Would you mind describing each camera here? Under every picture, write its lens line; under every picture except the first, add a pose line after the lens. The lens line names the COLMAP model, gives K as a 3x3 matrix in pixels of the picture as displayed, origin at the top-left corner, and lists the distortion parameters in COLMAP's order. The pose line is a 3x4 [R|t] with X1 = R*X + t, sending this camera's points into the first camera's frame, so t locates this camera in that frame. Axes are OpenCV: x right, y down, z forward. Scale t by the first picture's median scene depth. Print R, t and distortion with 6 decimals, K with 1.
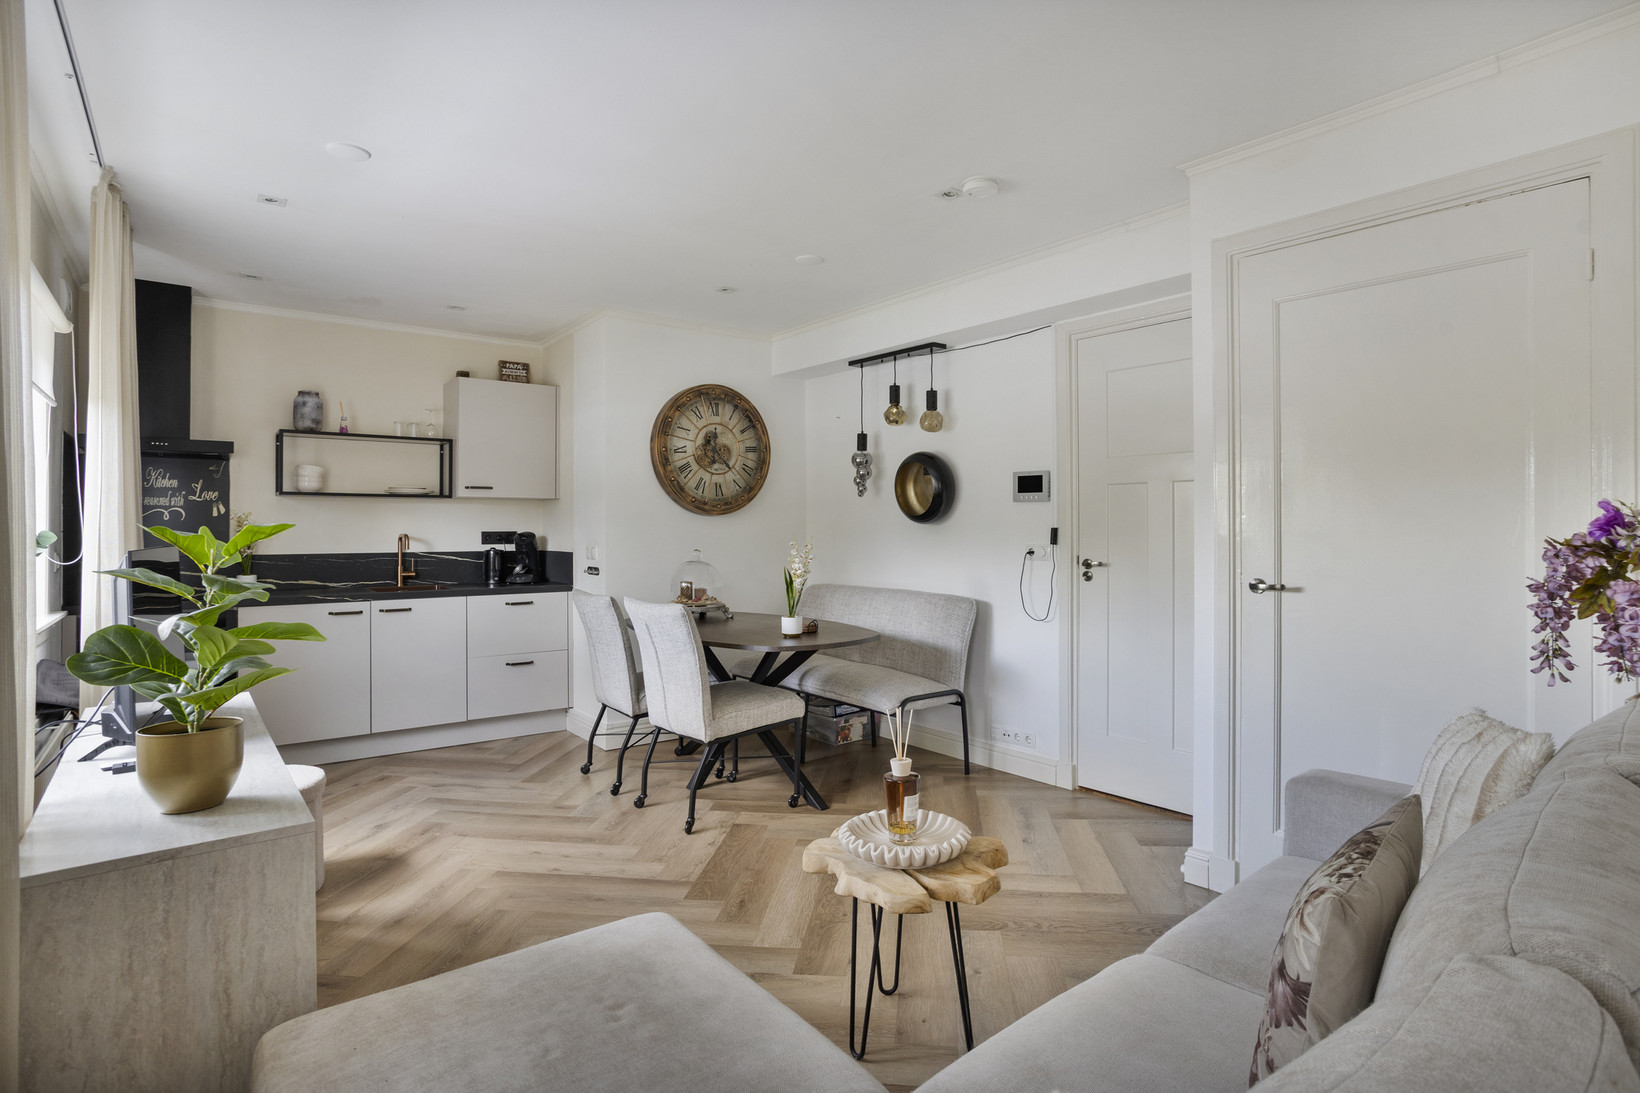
lens RADIAL K [[851.9, 0, 853.4], [0, 851.9, 510.5], [0, 0, 1]] dist [-0.038684, 0.000450]
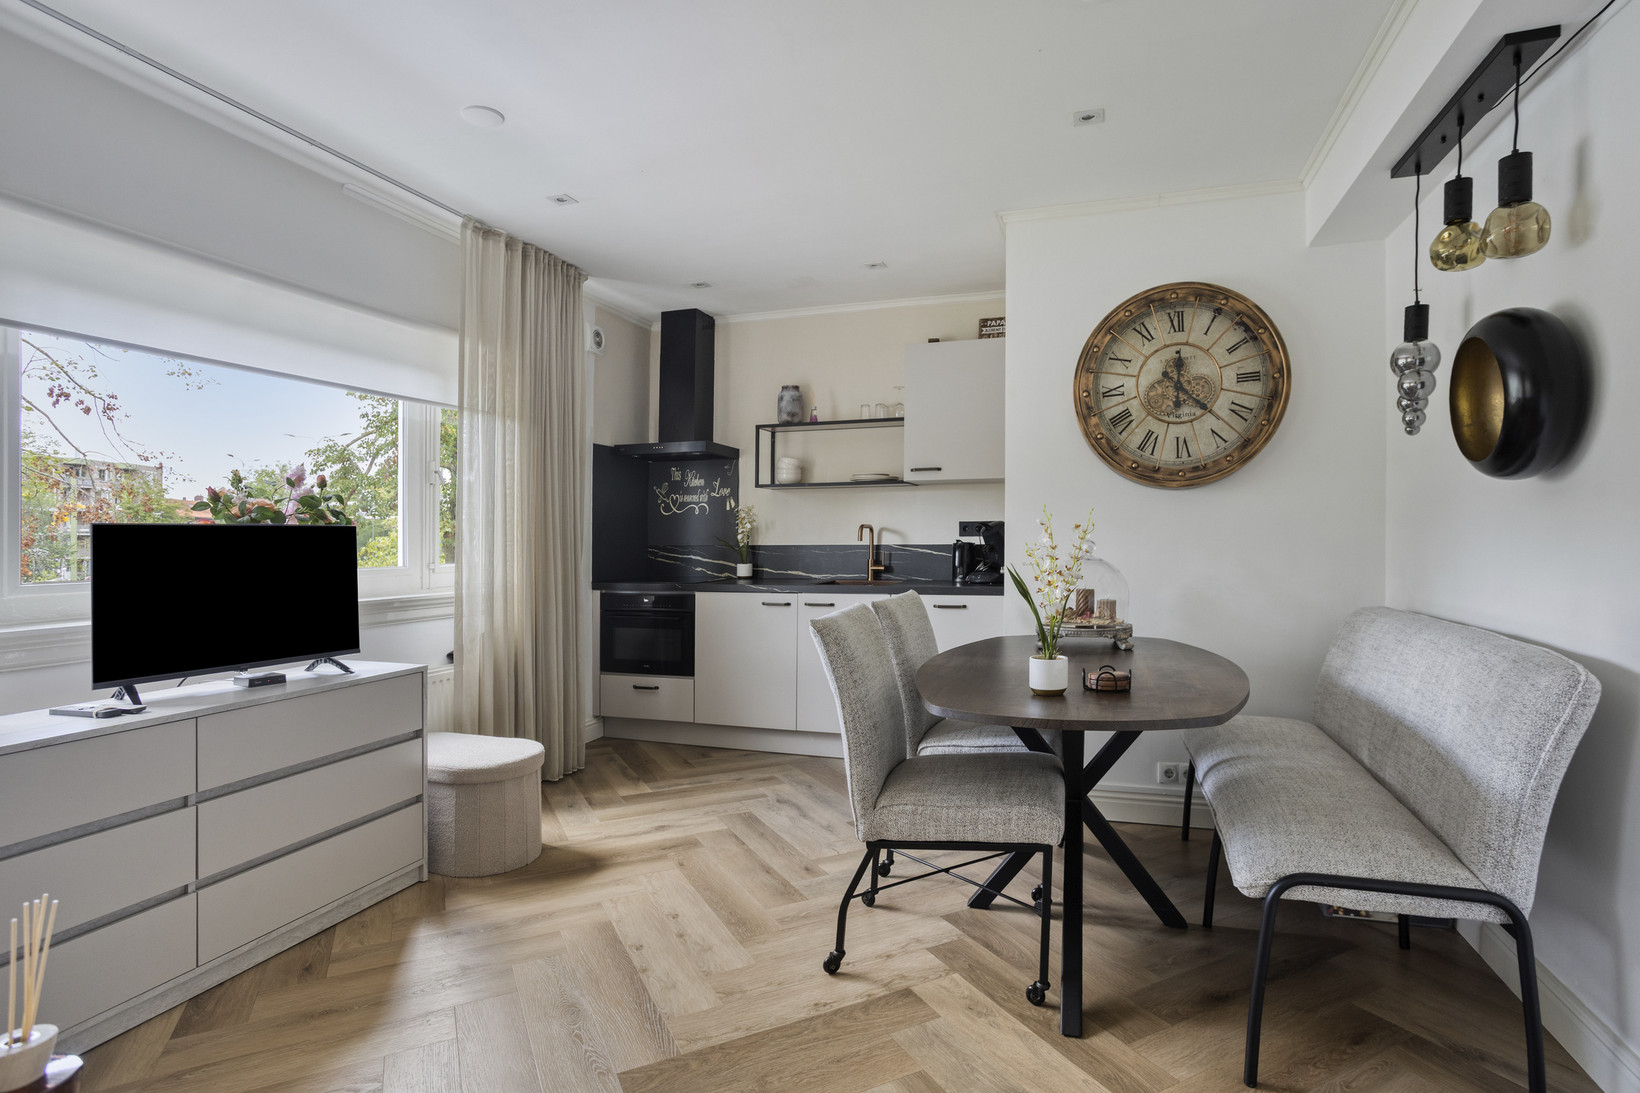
lens RADIAL K [[852.8, 0, 818.1], [0, 852.8, 536.9], [0, 0, 1]] dist [-0.038279, 0.001255]
pose [[0.533135, -0.002416, -0.846026, 0.235103], [0.022565, 0.999681, 0.011364, 0.029422], [0.845729, -0.025149, 0.533020, 0.449569]]
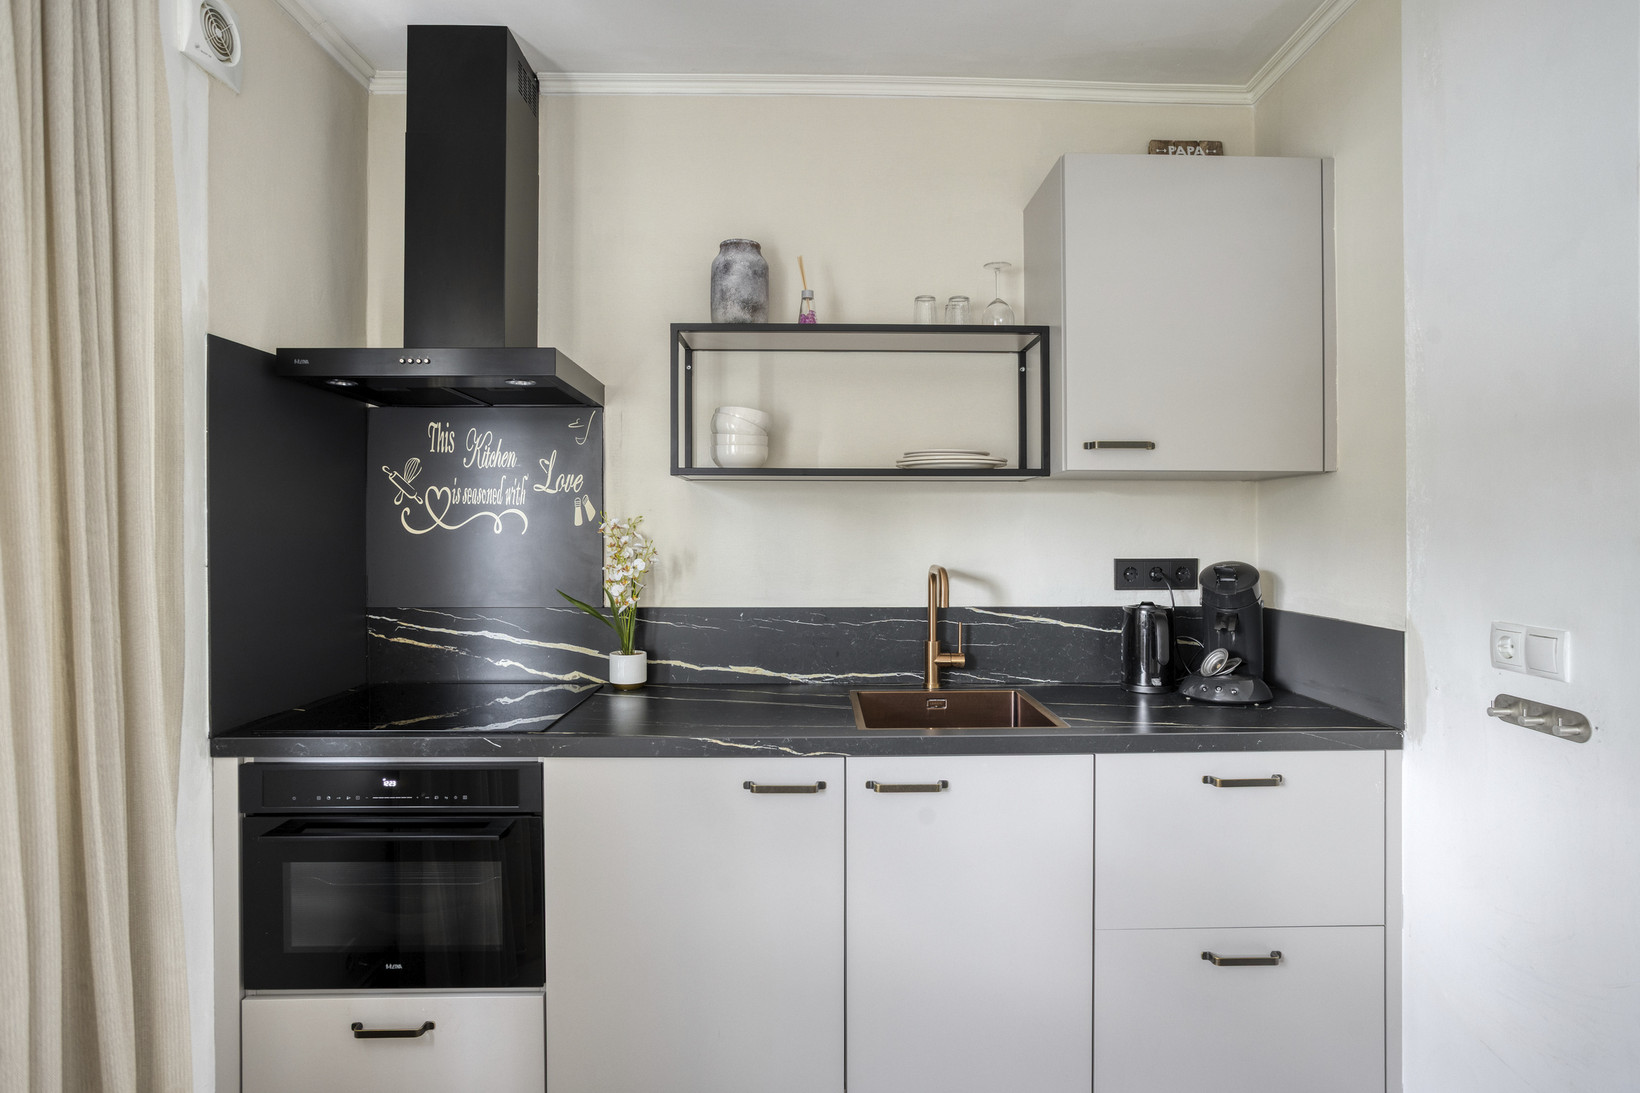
lens RADIAL K [[893.5, 0, 820.0], [0, 893.5, 546.5], [0, 0, 1]] dist [-0.001438, 0.000963]
pose [[0.782059, 0.017713, -0.622952, -0.306181], [0.012883, 0.998923, 0.044577, -0.002098], [0.623071, -0.042887, 0.780989, 0.621774]]
